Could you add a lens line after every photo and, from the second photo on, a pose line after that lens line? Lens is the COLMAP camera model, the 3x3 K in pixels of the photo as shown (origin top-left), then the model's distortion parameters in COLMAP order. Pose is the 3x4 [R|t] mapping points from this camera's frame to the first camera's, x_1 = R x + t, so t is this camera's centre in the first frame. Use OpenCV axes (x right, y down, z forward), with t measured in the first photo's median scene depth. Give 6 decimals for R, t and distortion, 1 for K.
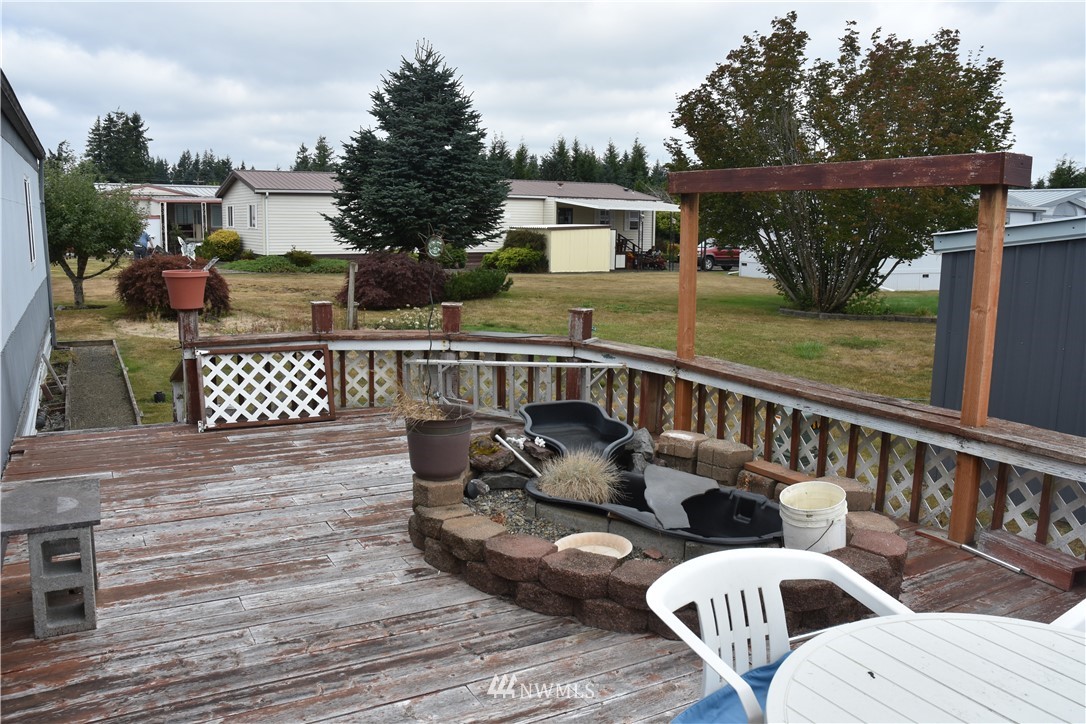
lens RADIAL K [[840.3, 0, 560.0], [0, 840.3, 361.4], [0, 0, 1]] dist [-0.171989, 0.151238]
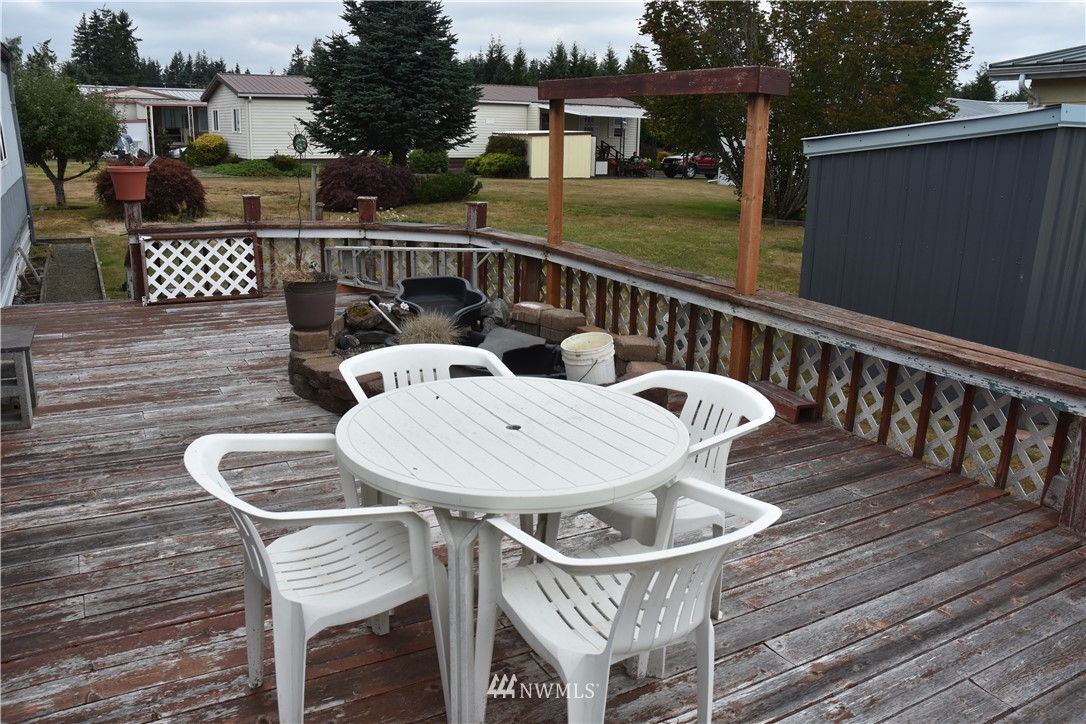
lens RADIAL K [[840.3, 0, 560.0], [0, 840.3, 361.4], [0, 0, 1]] dist [-0.171989, 0.151238]
pose [[0.999930, 0.011855, 0.000481, 0.050788], [-0.011837, 0.994088, 0.107933, 0.010519], [0.000802, -0.107931, 0.994158, -0.054001]]
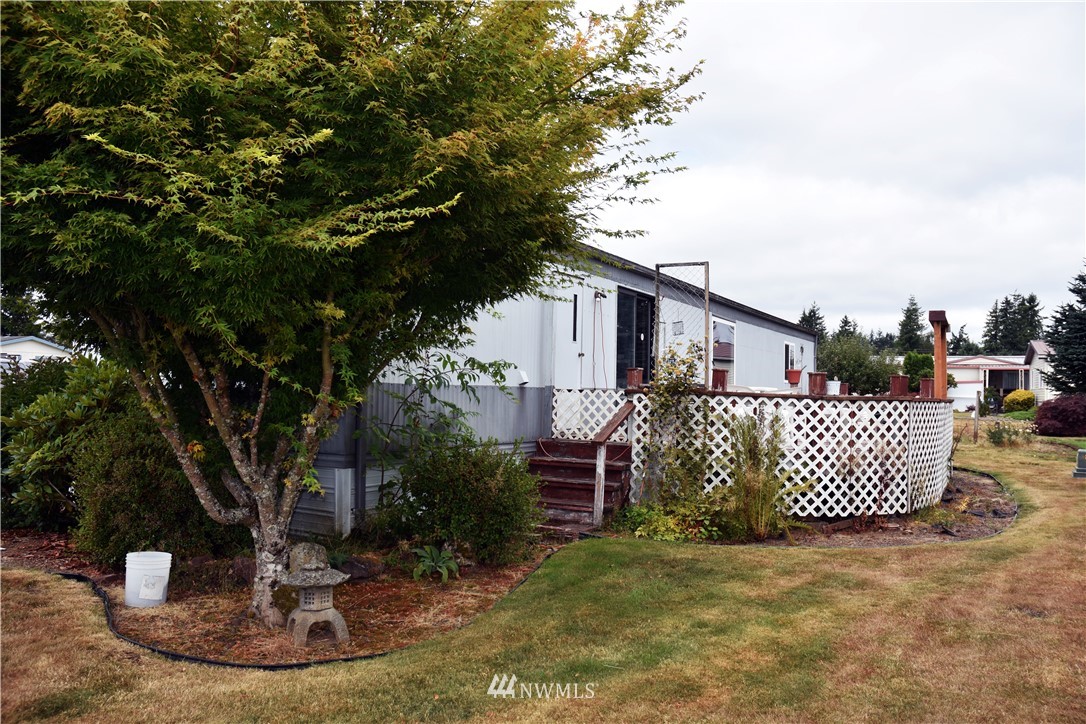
lens RADIAL K [[840.3, 0, 560.0], [0, 840.3, 361.4], [0, 0, 1]] dist [-0.171989, 0.151238]
pose [[0.521724, -0.039709, -0.852190, 0.505196], [-0.146731, 0.979853, -0.135489, 0.118783], [0.840401, 0.195731, 0.505386, -0.366766]]
